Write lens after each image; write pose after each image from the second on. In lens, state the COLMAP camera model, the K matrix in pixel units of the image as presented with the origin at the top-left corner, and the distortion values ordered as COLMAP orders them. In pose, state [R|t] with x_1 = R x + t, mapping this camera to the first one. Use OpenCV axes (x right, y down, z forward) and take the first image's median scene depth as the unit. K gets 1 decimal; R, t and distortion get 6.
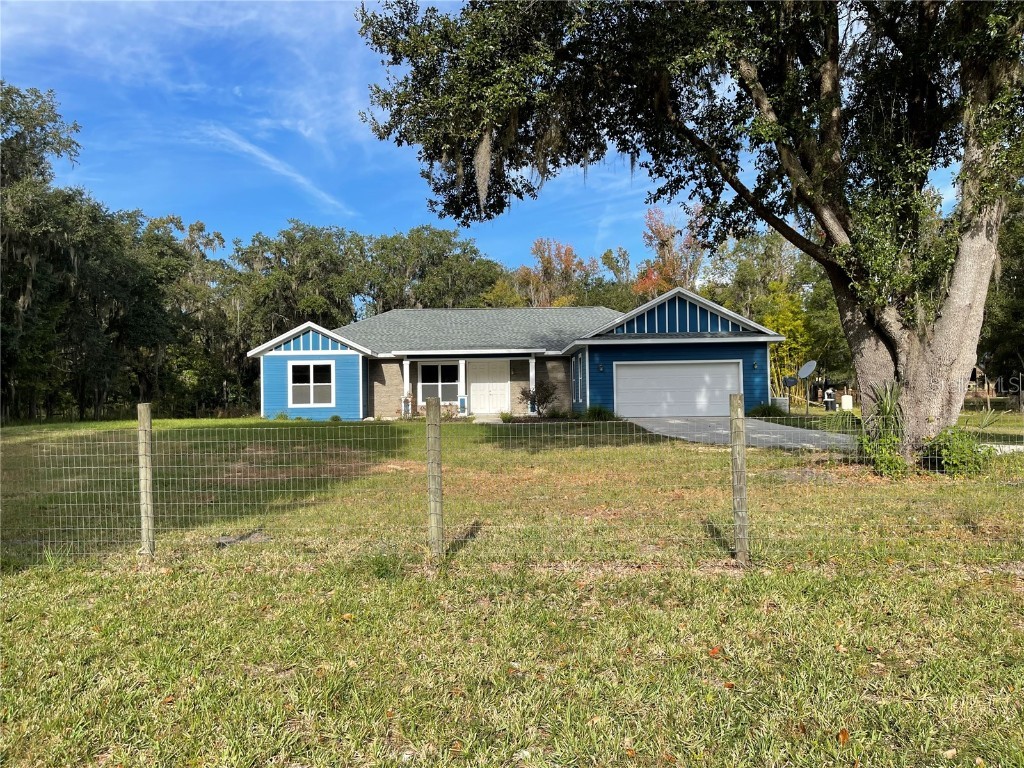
lens RADIAL K [[774.0, 0, 512.0], [0, 774.0, 384.0], [0, 0, 1]] dist [0.000542, -0.000413]
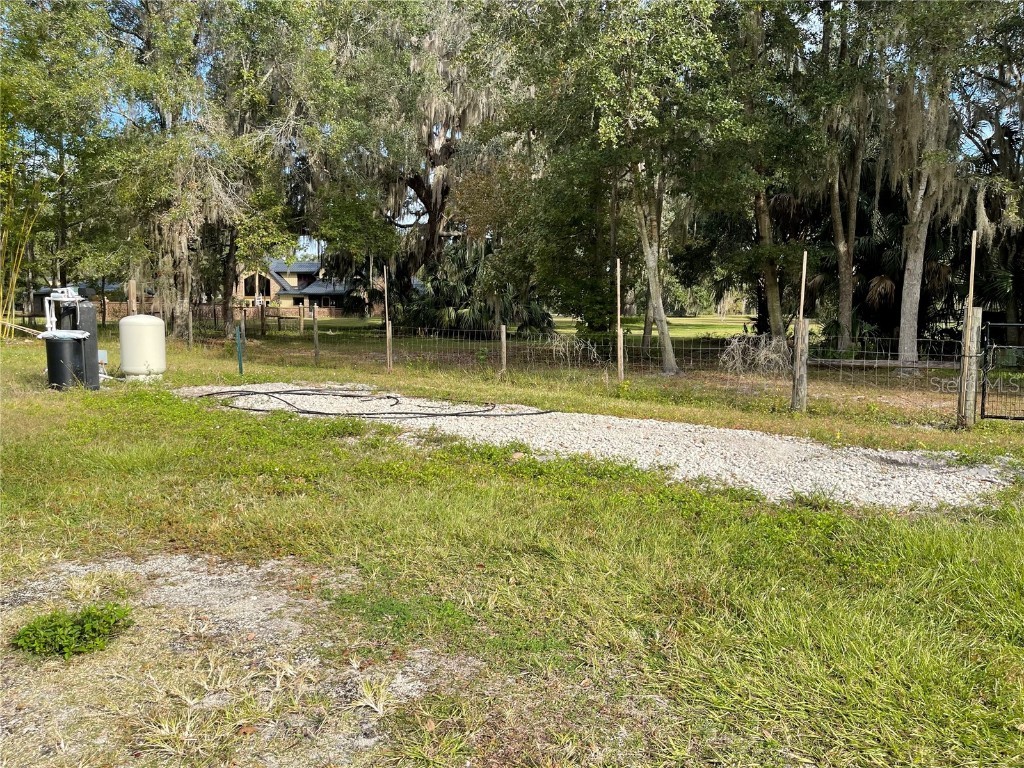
lens RADIAL K [[774.0, 0, 512.0], [0, 774.0, 384.0], [0, 0, 1]] dist [0.000542, -0.000413]
pose [[0.616757, -0.049769, 0.785579, 0.478392], [-0.035806, 0.995192, 0.091161, 0.015732], [-0.786339, -0.084353, 0.612010, 1.164699]]
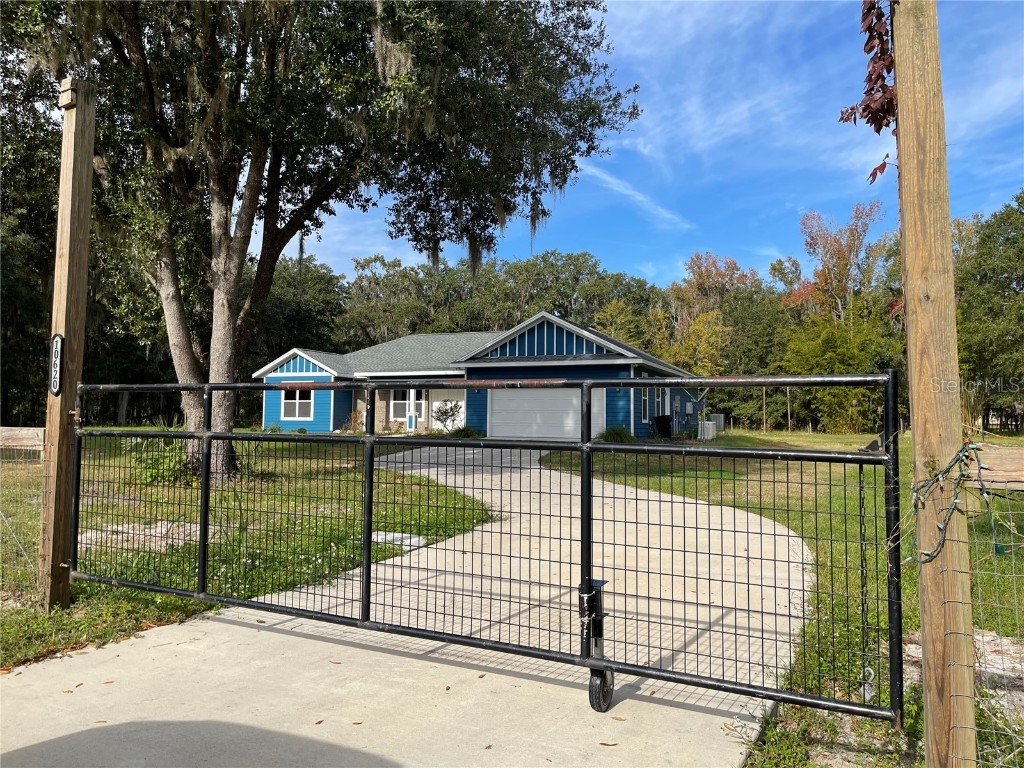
lens RADIAL K [[774.0, 0, 512.0], [0, 774.0, 384.0], [0, 0, 1]] dist [0.000542, -0.000413]
pose [[0.909971, 0.005032, -0.414642, 0.534629], [-0.012640, 0.999798, -0.015606, -0.011278], [0.414480, 0.019442, 0.909851, 0.052458]]
